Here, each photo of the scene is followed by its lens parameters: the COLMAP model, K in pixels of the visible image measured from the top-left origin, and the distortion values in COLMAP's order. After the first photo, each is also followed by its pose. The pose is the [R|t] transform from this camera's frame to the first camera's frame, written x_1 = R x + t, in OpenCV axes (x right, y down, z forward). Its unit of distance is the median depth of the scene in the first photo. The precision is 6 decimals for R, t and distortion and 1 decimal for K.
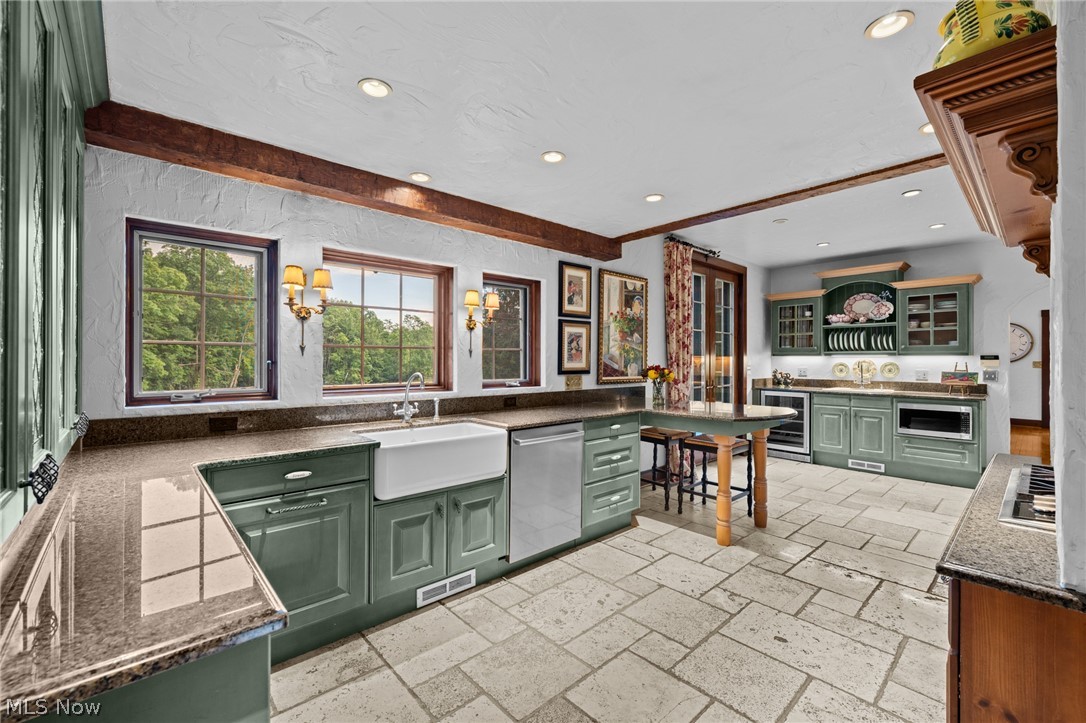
lens RADIAL K [[455.2, 0, 543.1], [0, 455.2, 359.8], [0, 0, 1]] dist [-0.002144, -0.000123]
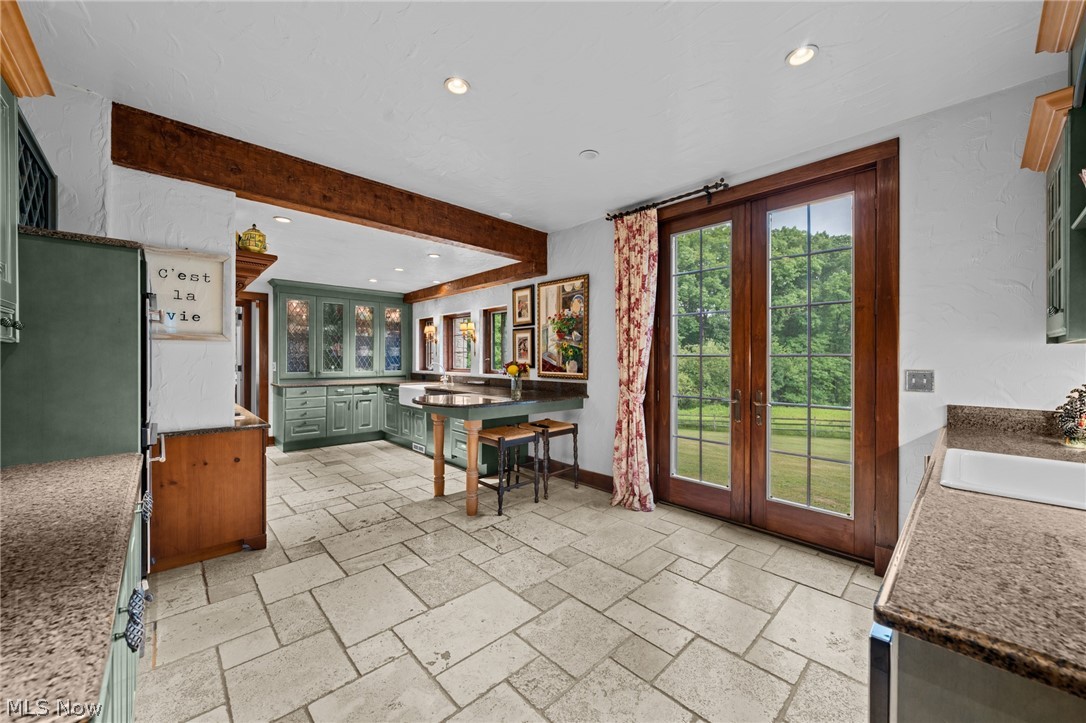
lens RADIAL K [[405.9, 0, 544.9], [0, 405.9, 360.8], [0, 0, 1]] dist [-0.000216, -0.000009]
pose [[0.017996, 0.004324, -0.999829, 1.222771], [-0.000791, 0.999990, 0.004310, 0.005056], [0.999838, 0.000713, 0.017999, 0.991458]]
